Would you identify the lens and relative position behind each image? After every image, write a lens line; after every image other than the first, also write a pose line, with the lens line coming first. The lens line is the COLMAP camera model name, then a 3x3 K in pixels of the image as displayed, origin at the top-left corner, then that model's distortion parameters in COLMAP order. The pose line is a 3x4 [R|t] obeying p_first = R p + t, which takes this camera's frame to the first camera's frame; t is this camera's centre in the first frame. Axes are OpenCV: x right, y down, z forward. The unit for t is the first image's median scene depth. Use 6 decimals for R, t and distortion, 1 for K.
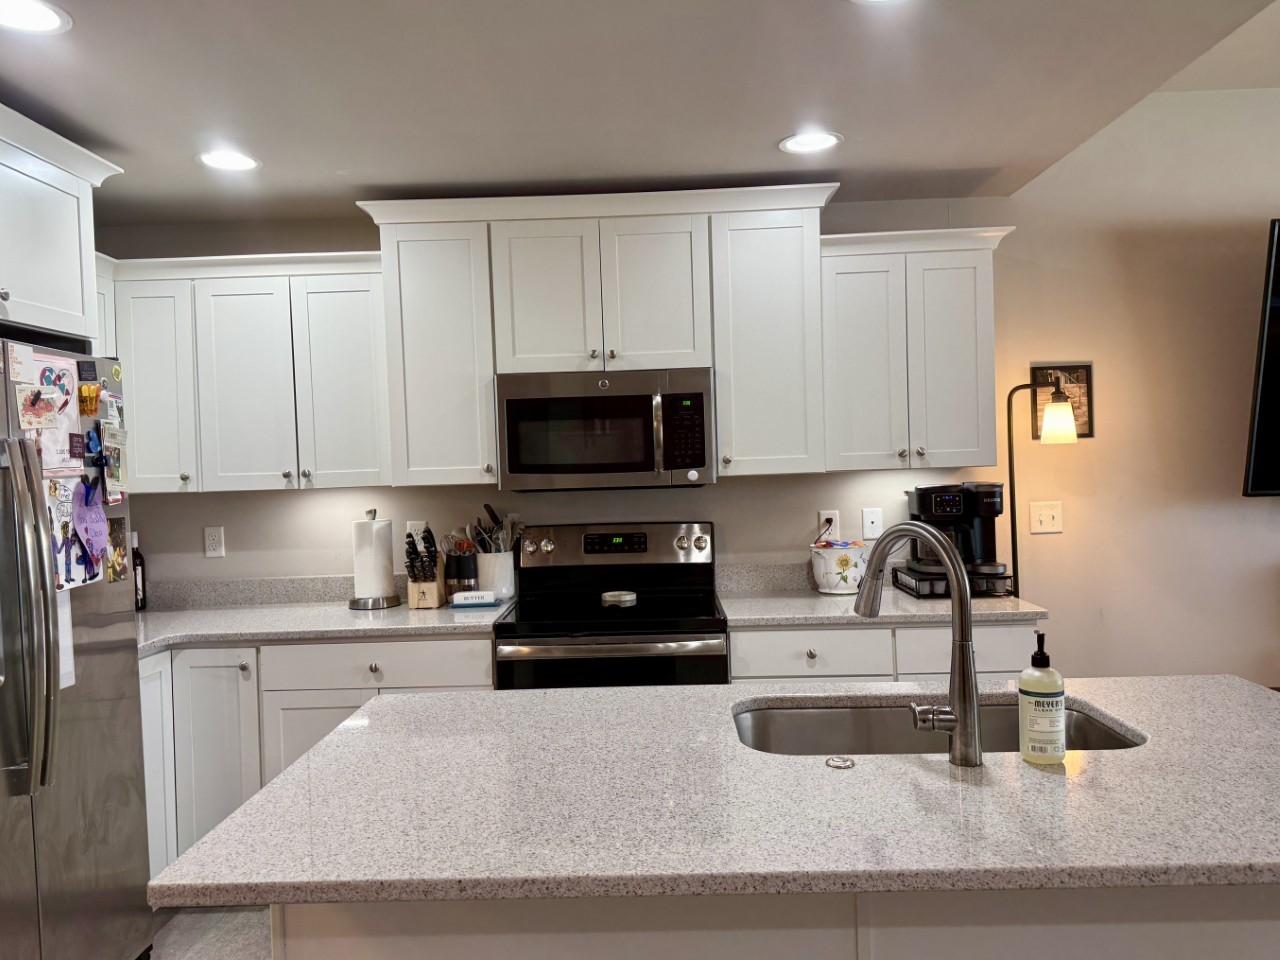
lens RADIAL K [[948.6, 0, 640.0], [0, 948.6, 480.0], [0, 0, 1]] dist [0.063222, -0.083155]
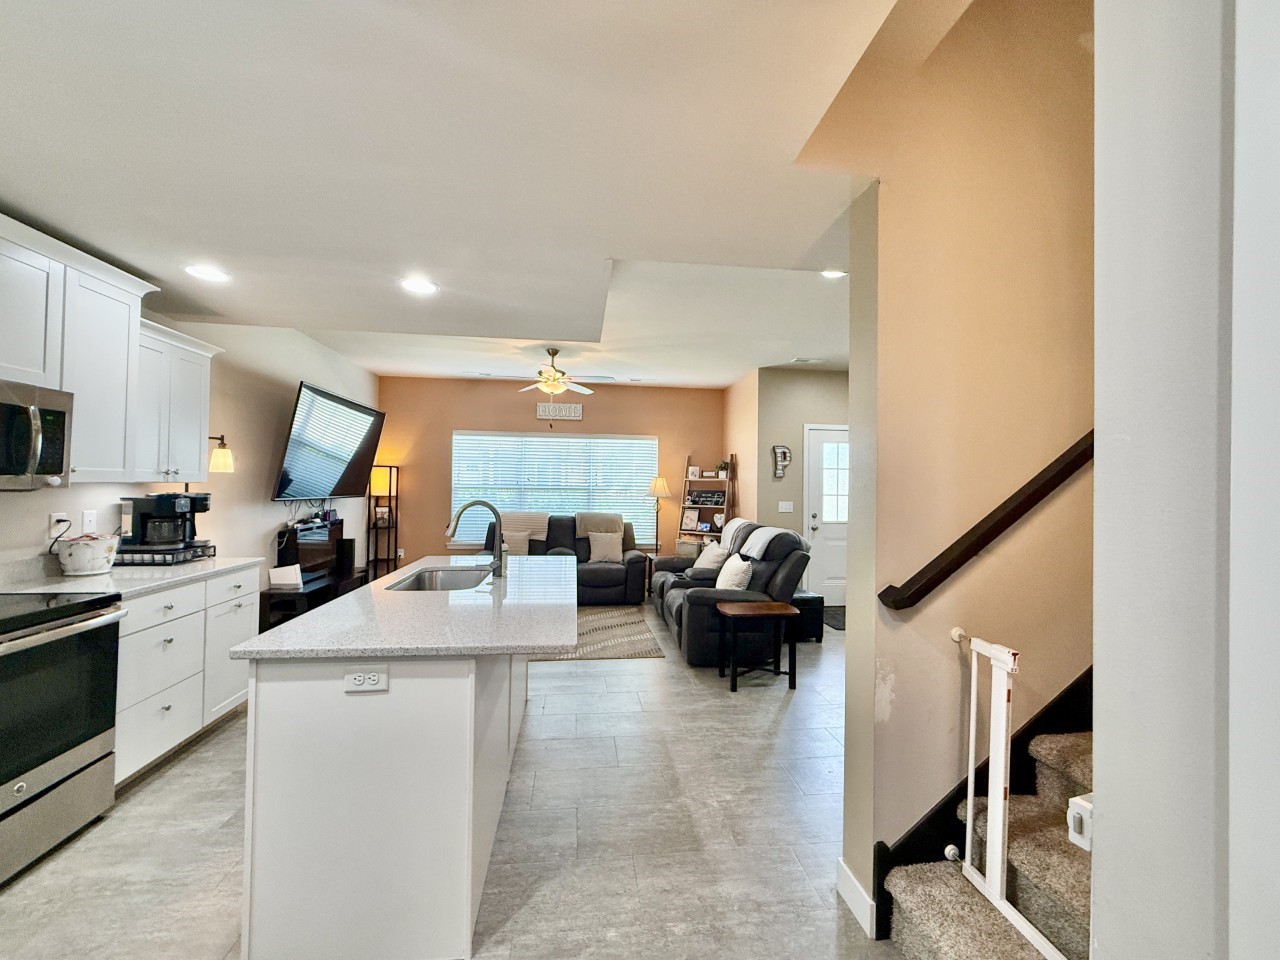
lens RADIAL K [[509.3, 0, 635.5], [0, 509.3, 479.1], [0, 0, 1]] dist [0.000418, -0.000702]
pose [[-0.130846, 0.044787, 0.990391, -0.665357], [0.010063, 0.998988, -0.043846, 0.028586], [-0.991352, 0.004229, -0.131164, 0.379116]]
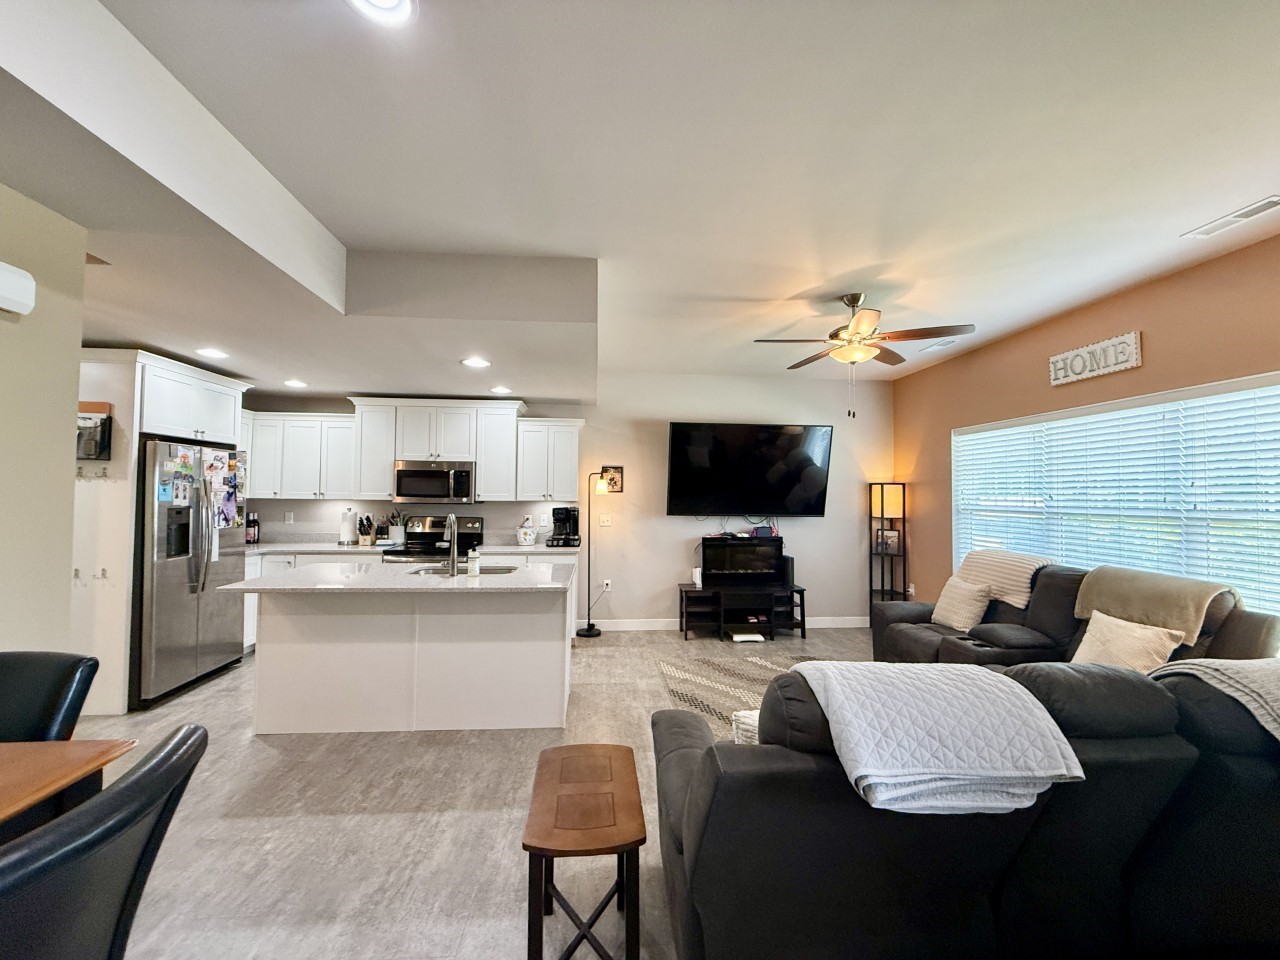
lens RADIAL K [[509.3, 0, 635.5], [0, 509.3, 479.1], [0, 0, 1]] dist [0.000418, -0.000702]
pose [[0.995037, 0.044593, 0.088953, 0.426329], [-0.040033, 0.997823, -0.052403, -0.007986], [-0.091096, 0.048582, 0.994656, -0.547924]]
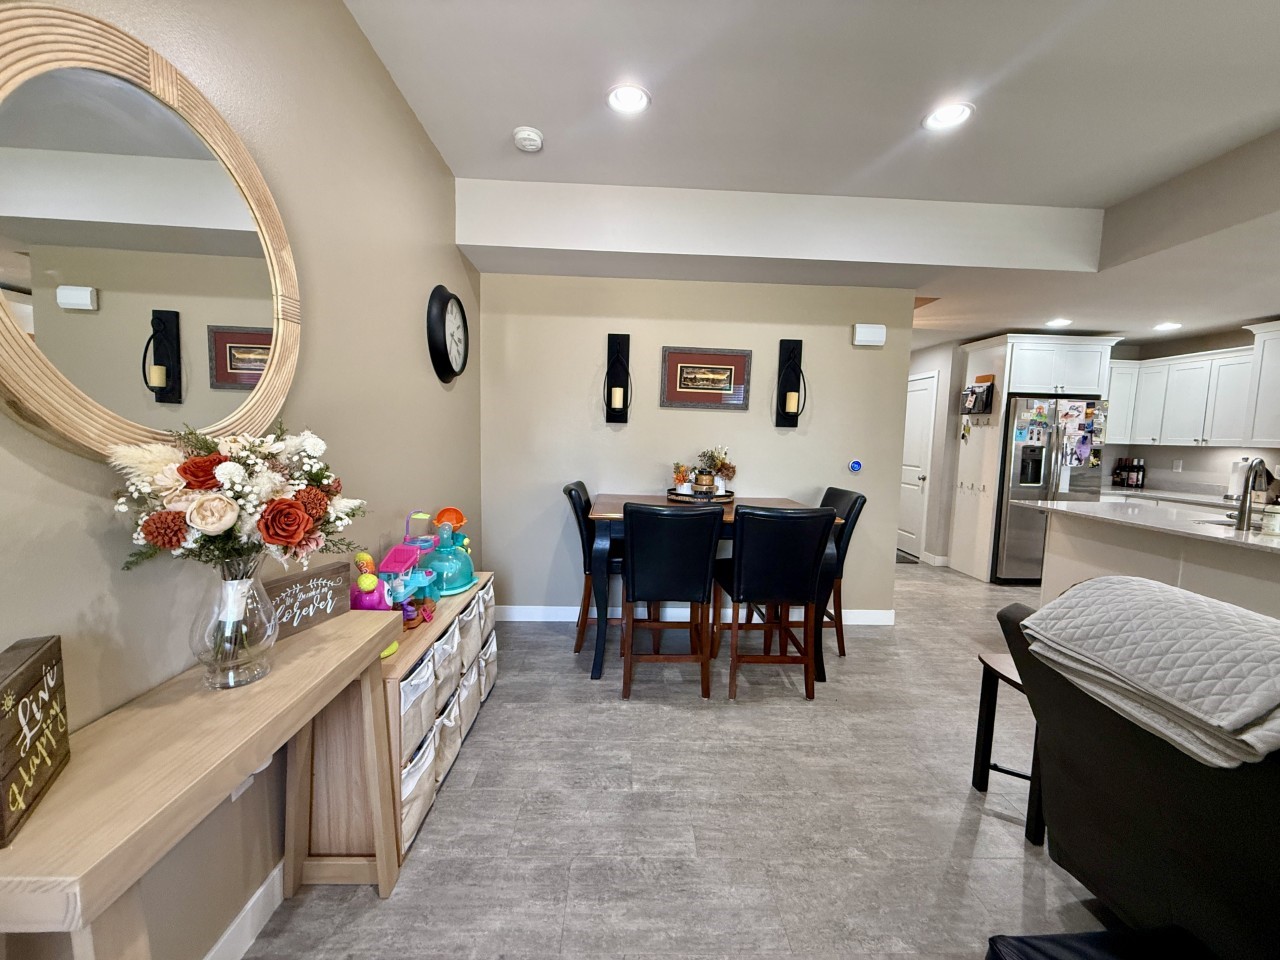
lens RADIAL K [[509.3, 0, 635.5], [0, 509.3, 479.1], [0, 0, 1]] dist [0.000418, -0.000702]
pose [[0.043954, 0.121631, -0.991602, 0.956430], [-0.047063, 0.991711, 0.119558, 0.005743], [0.997924, 0.041413, 0.049314, -0.565362]]
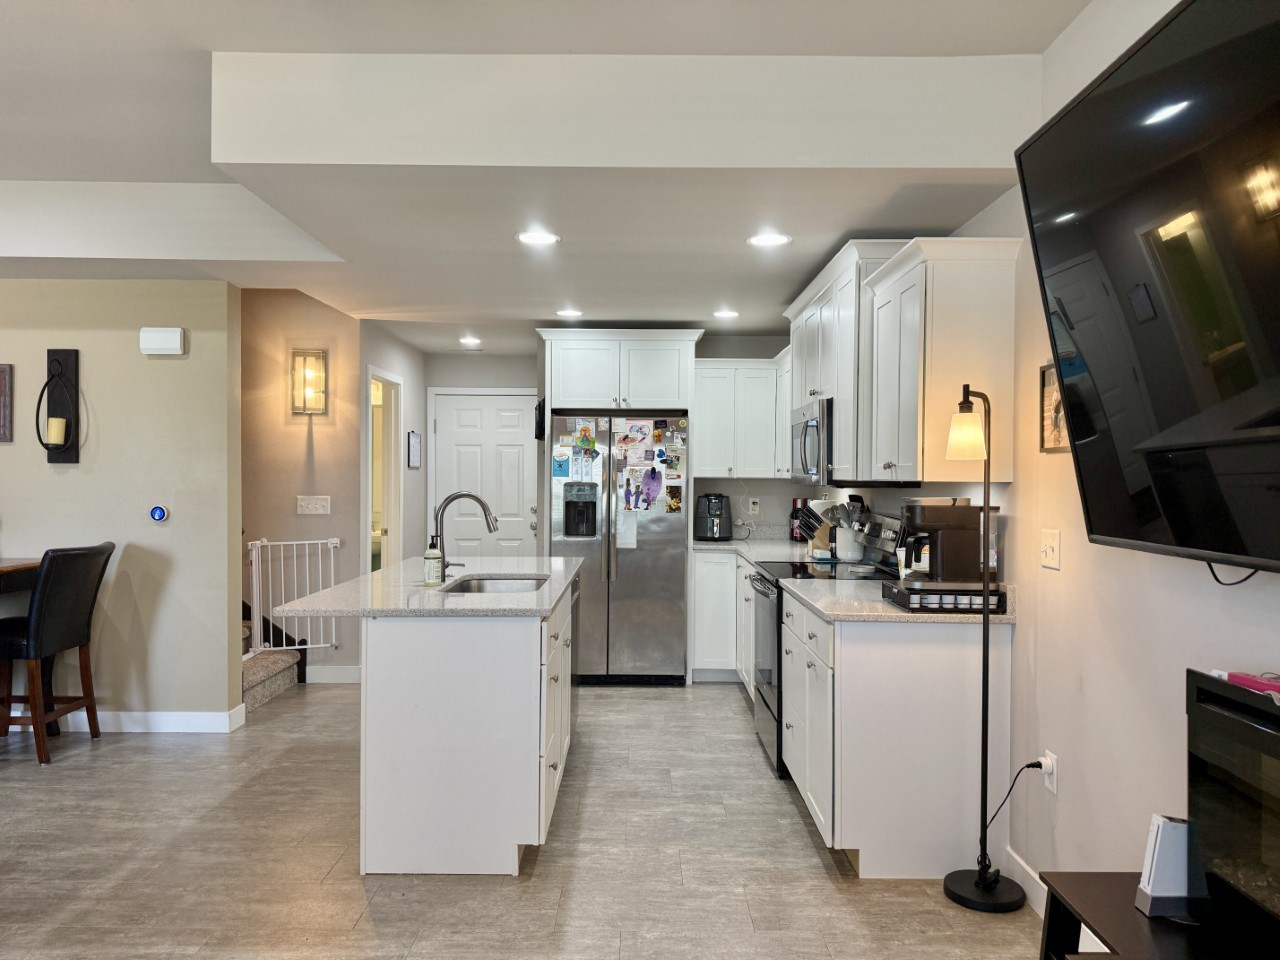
lens RADIAL K [[892.3, 0, 640.0], [0, 892.3, 480.0], [0, 0, 1]] dist [0.060288, -0.069012]
pose [[0.015988, 0.037306, -0.999176, 1.356764], [-0.029522, 0.998886, 0.036823, -0.043986], [0.999436, 0.028909, 0.017071, 0.733680]]
